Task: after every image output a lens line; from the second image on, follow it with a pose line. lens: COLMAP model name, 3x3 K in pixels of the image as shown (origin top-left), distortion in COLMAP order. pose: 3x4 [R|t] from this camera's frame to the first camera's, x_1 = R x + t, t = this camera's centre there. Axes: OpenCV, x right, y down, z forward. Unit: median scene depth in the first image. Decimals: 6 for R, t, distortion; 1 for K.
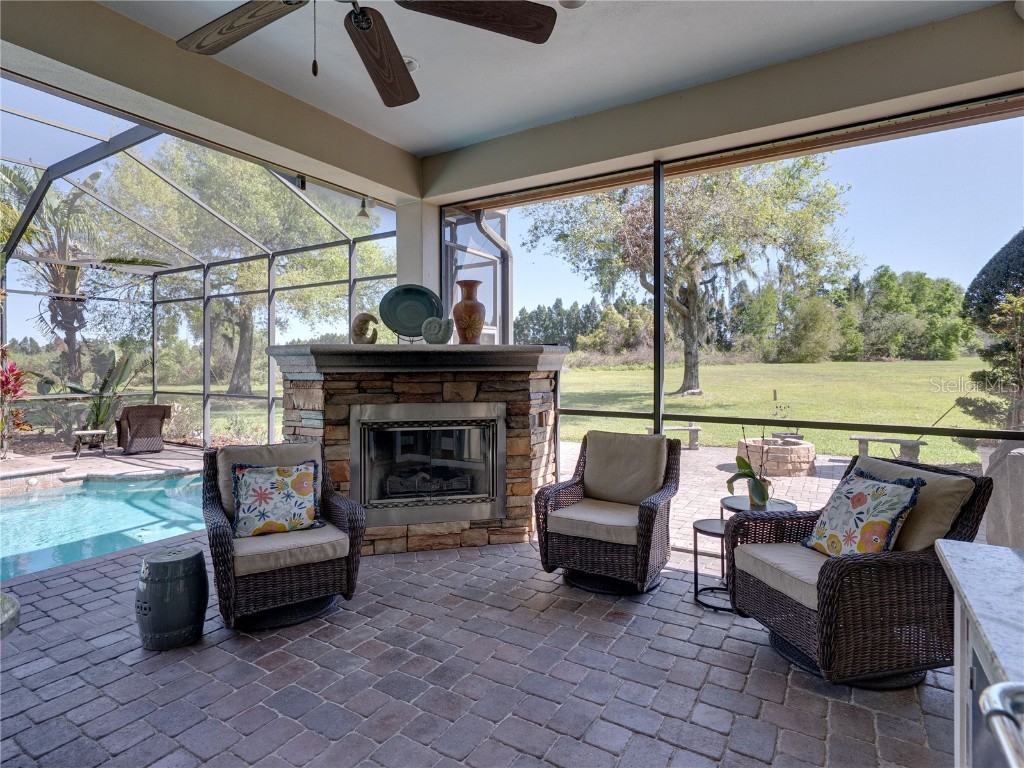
lens RADIAL K [[547.3, 0, 518.7], [0, 547.3, 362.6], [0, 0, 1]] dist [-0.000511, -0.000417]
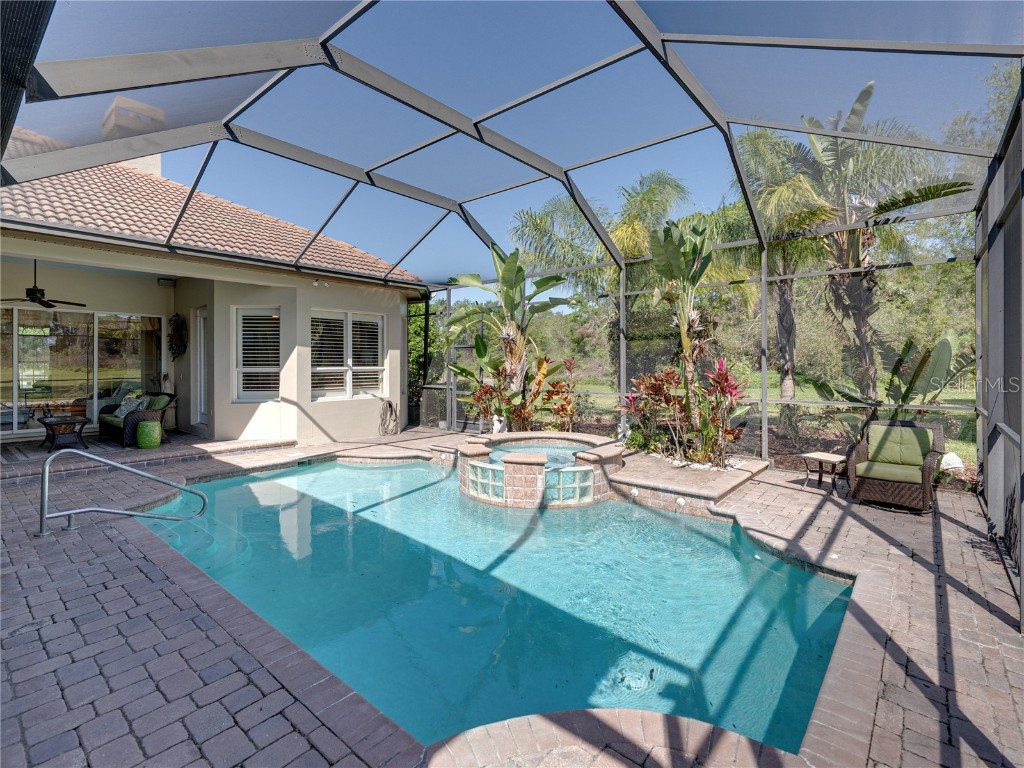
lens RADIAL K [[496.1, 0, 503.0], [0, 496.1, 358.7], [0, 0, 1]] dist [0.001440, -0.001310]
pose [[-0.168466, -0.005188, -0.985694, -0.155208], [0.008254, 0.999944, -0.006674, 0.000310], [0.985673, -0.009260, -0.168414, 1.475253]]
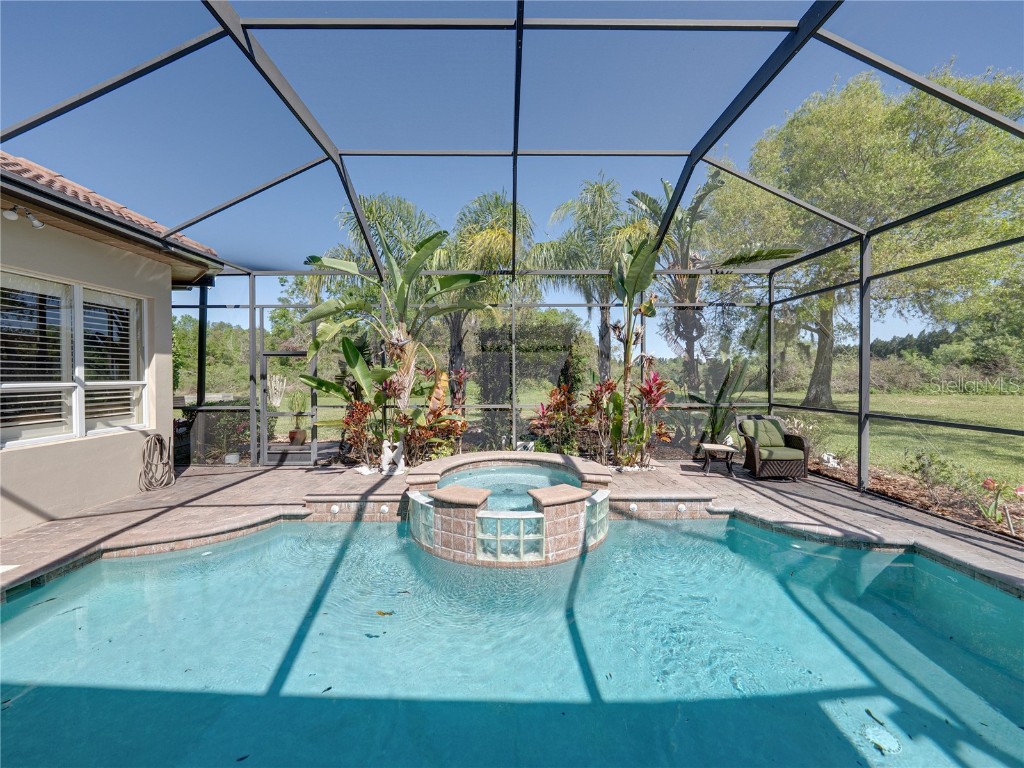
lens RADIAL K [[402.0, 0, 513.3], [0, 402.0, 377.0], [0, 0, 1]] dist [-0.001801, 0.000027]
pose [[0.535741, 0.004484, -0.844371, -0.844916], [0.005436, 0.999947, 0.008759, 0.002425], [0.844365, -0.009282, 0.535688, 0.742897]]
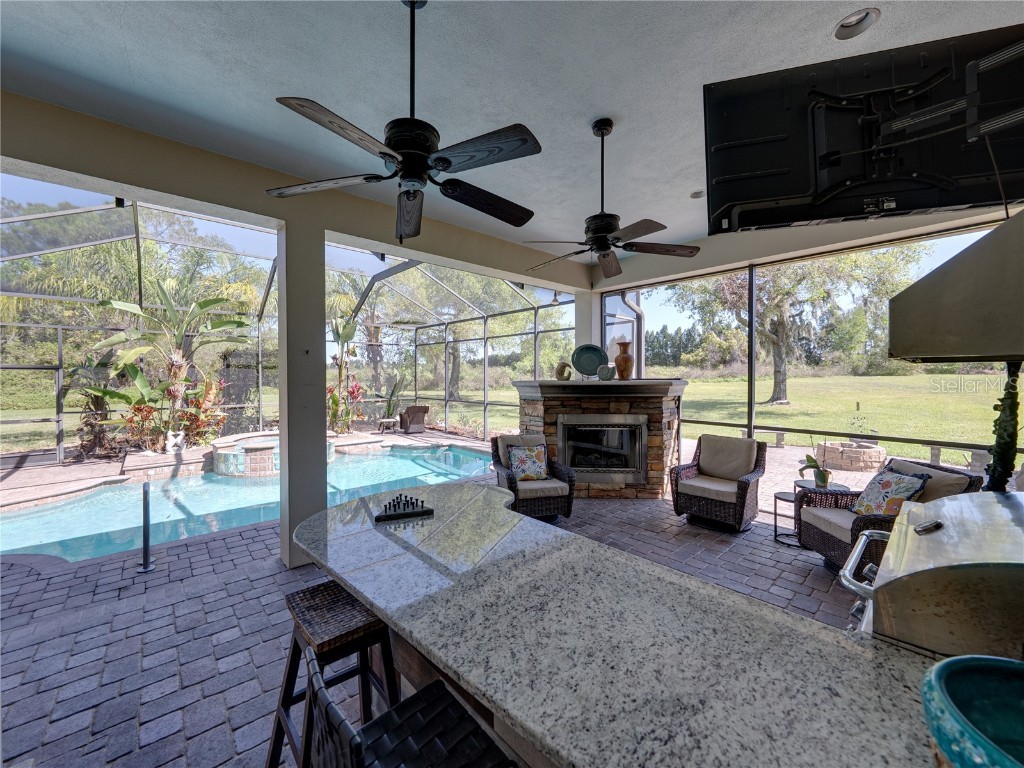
lens RADIAL K [[402.0, 0, 509.7], [0, 402.0, 379.8], [0, 0, 1]] dist [-0.001801, 0.000027]
pose [[0.958180, 0.003054, -0.286150, -0.073965], [0.001542, 0.999873, 0.015835, -0.051917], [0.286162, -0.015614, 0.958054, -0.284994]]
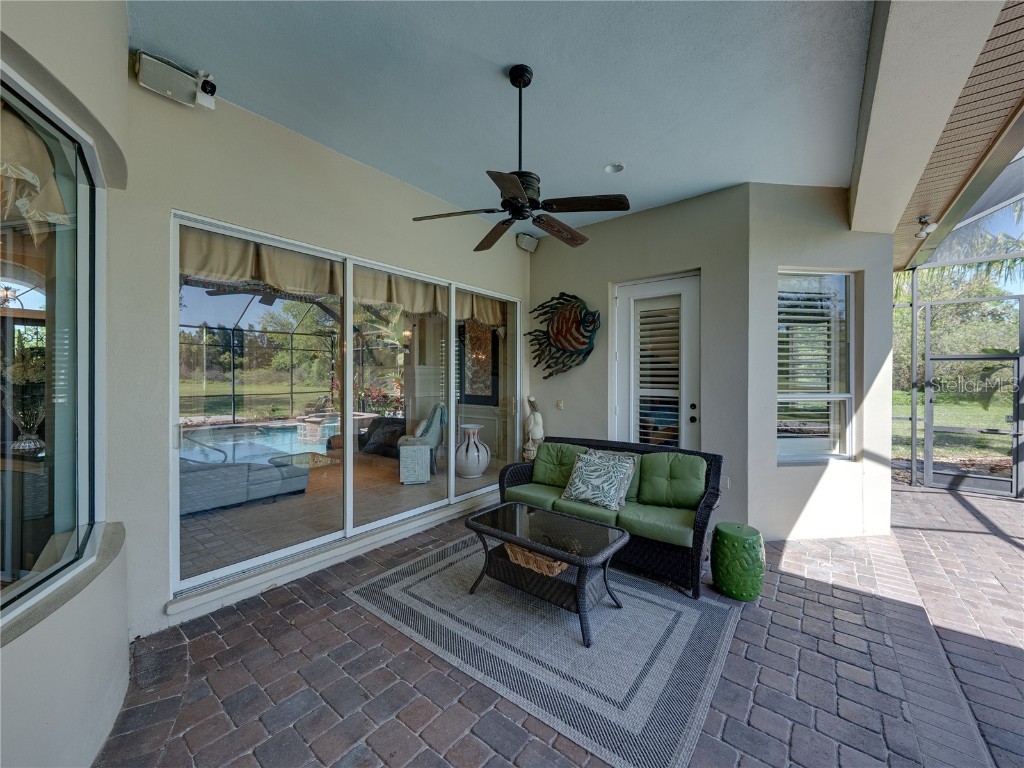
lens RADIAL K [[402.0, 0, 508.4], [0, 402.0, 377.9], [0, 0, 1]] dist [-0.001801, 0.000027]
pose [[-0.127234, 0.008783, -0.991834, -1.175743], [-0.000085, 0.999961, 0.008866, -0.026805], [0.991873, 0.001213, -0.127228, -0.548827]]
